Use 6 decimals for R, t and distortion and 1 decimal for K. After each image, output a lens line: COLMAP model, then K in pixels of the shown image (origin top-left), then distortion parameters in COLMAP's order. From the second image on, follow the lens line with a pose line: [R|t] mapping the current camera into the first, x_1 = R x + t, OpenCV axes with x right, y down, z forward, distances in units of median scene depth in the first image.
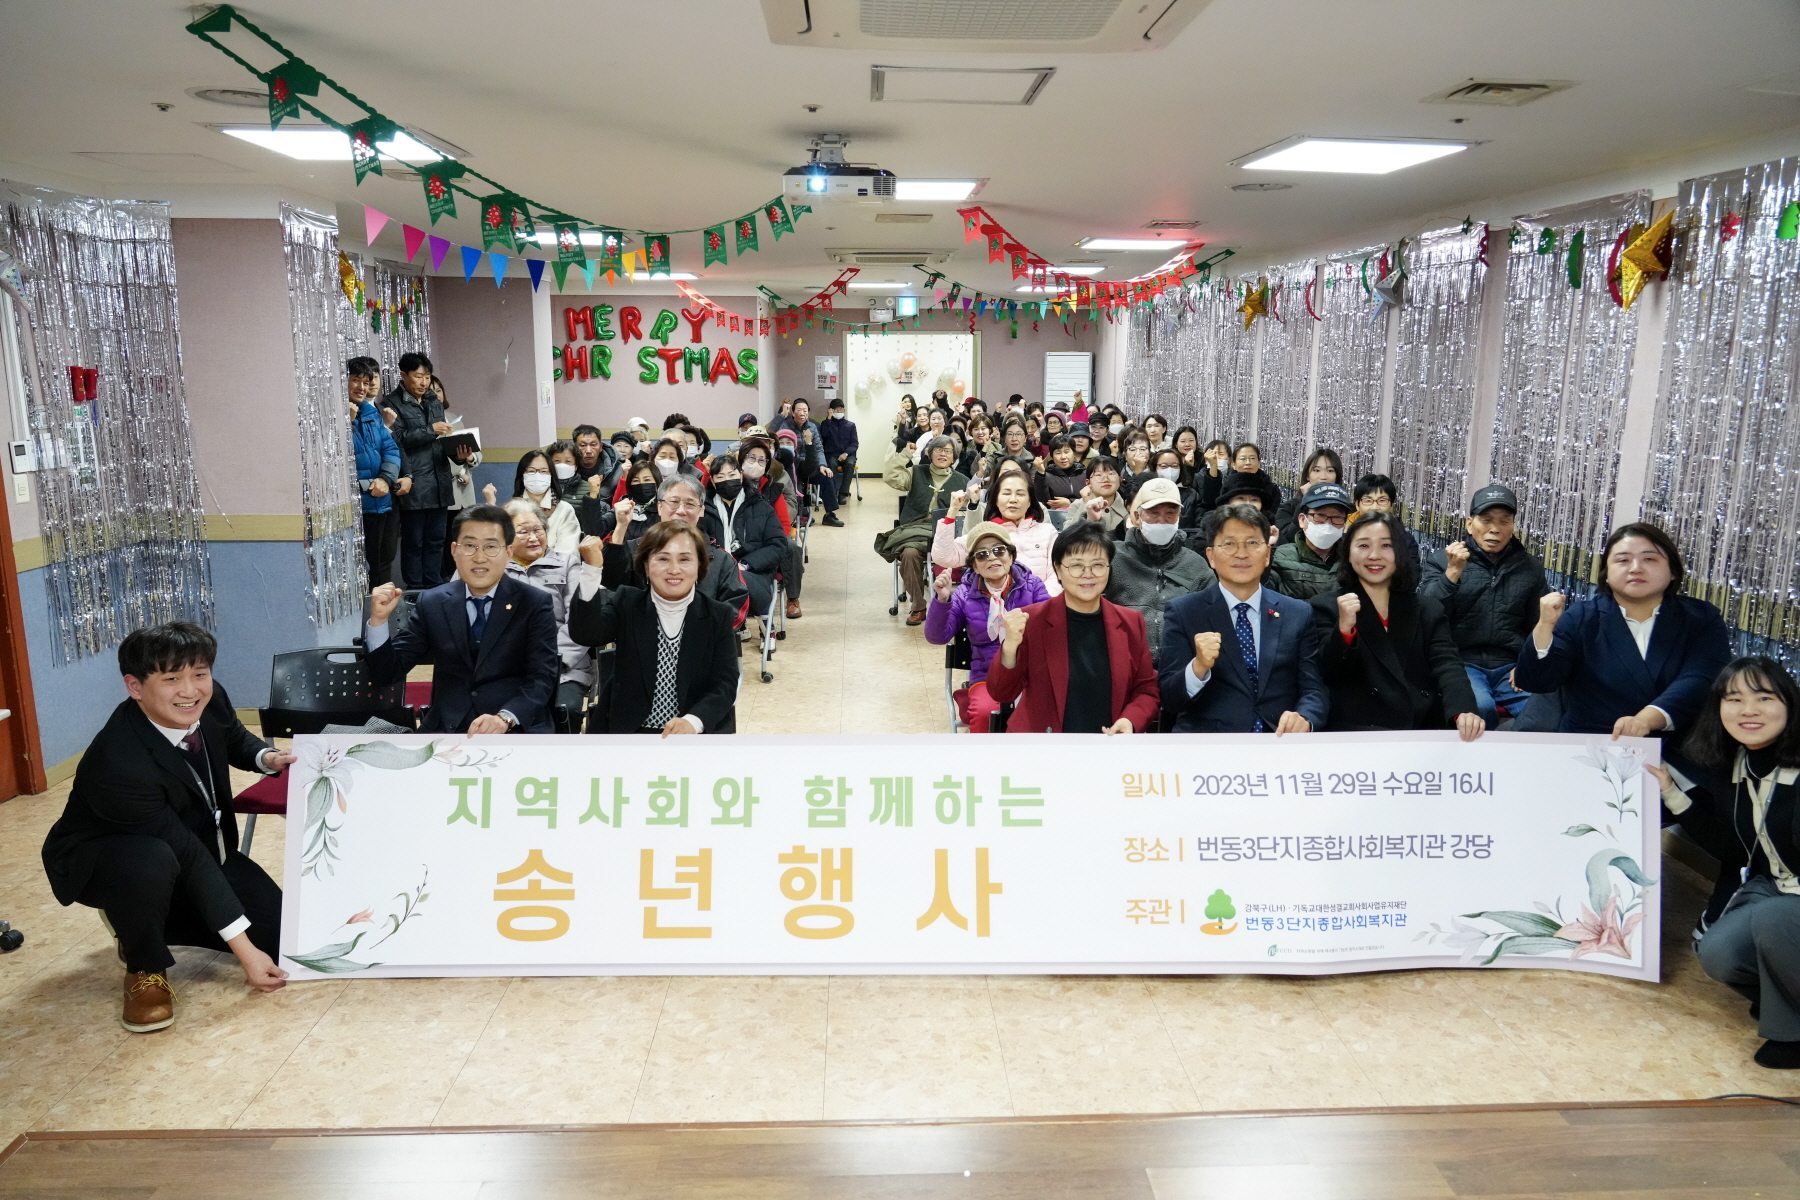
lens RADIAL K [[1221.8, 0, 900.0], [0, 1221.8, 600.0], [0, 0, 1]] dist [-0.015279, 0.006245]
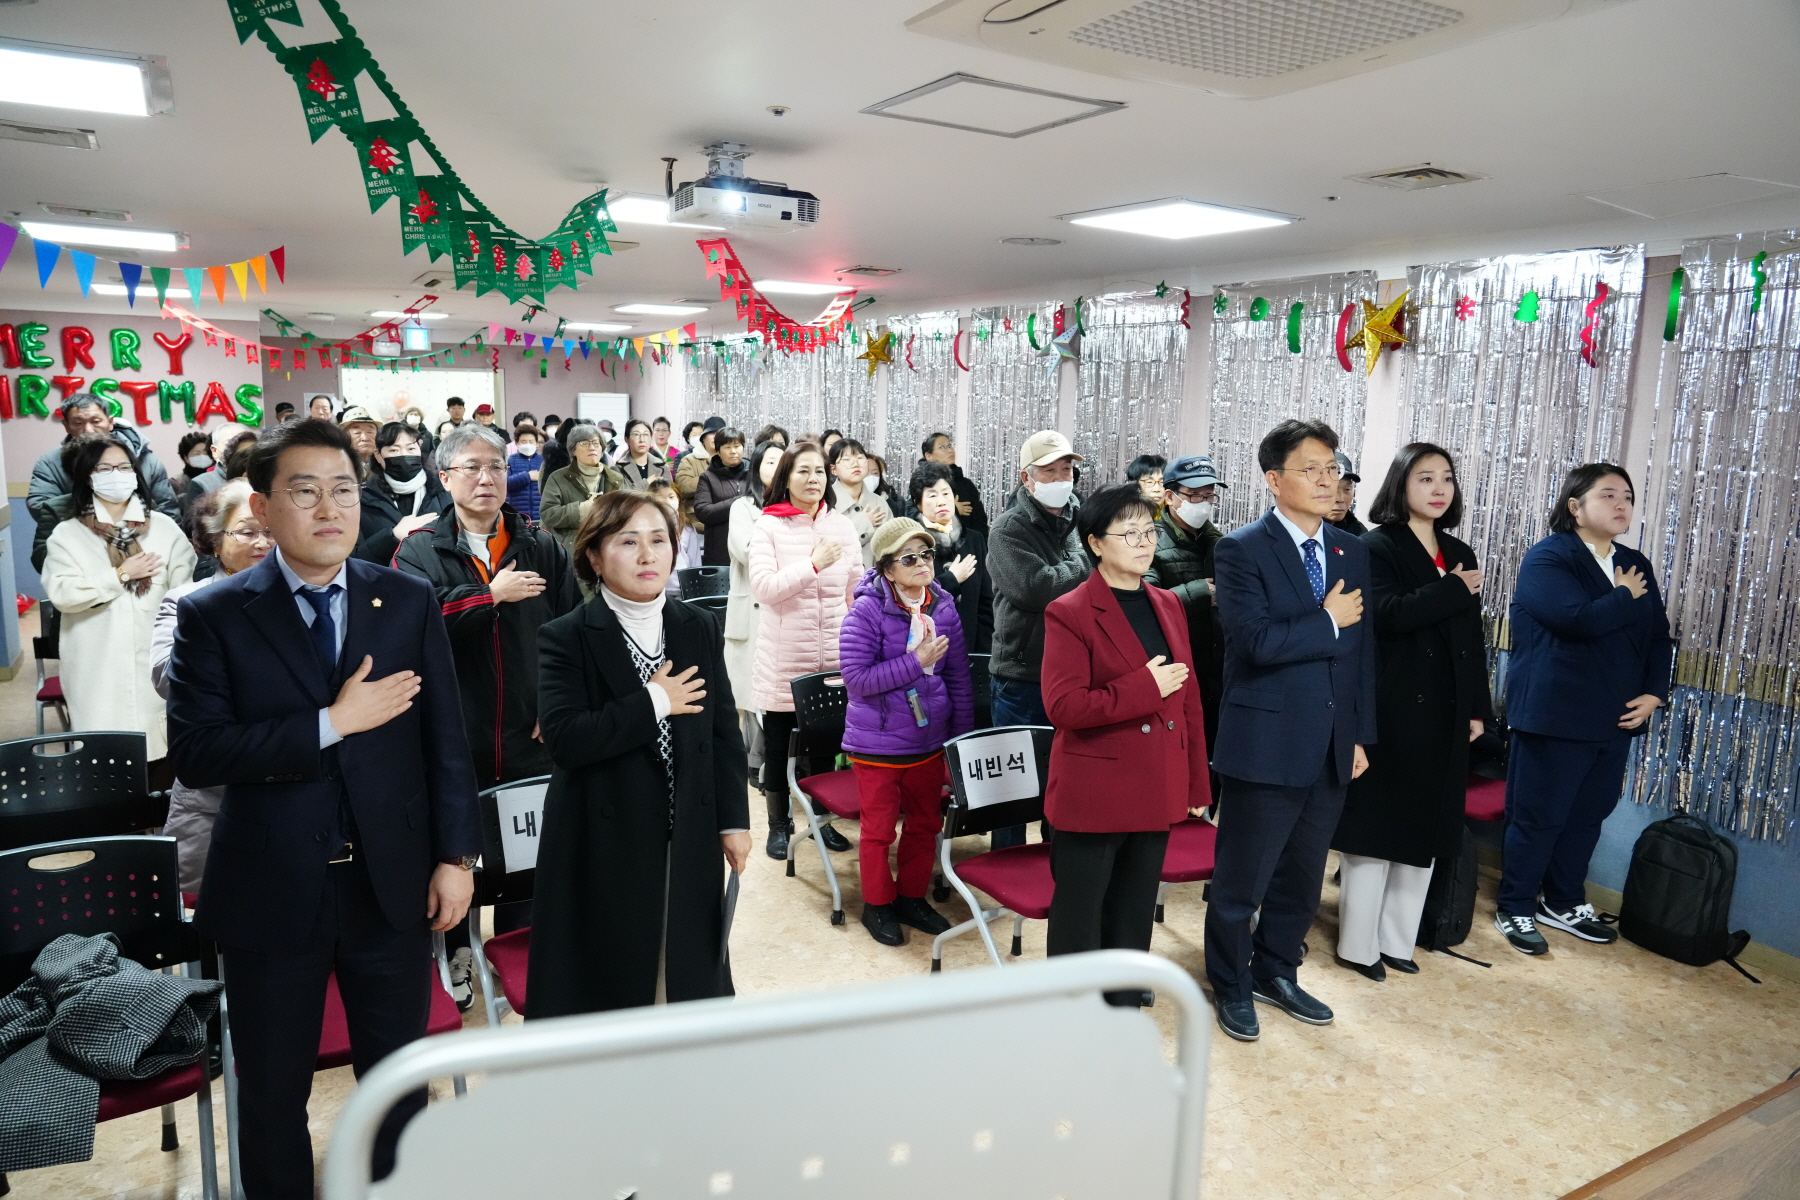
lens RADIAL K [[1221.8, 0, 900.0], [0, 1221.8, 600.0], [0, 0, 1]] dist [-0.015279, 0.006245]
pose [[0.885334, -0.058765, 0.461227, -0.154828], [0.073179, 0.997229, -0.013411, -0.021003], [-0.459161, 0.045625, 0.887181, 0.093317]]
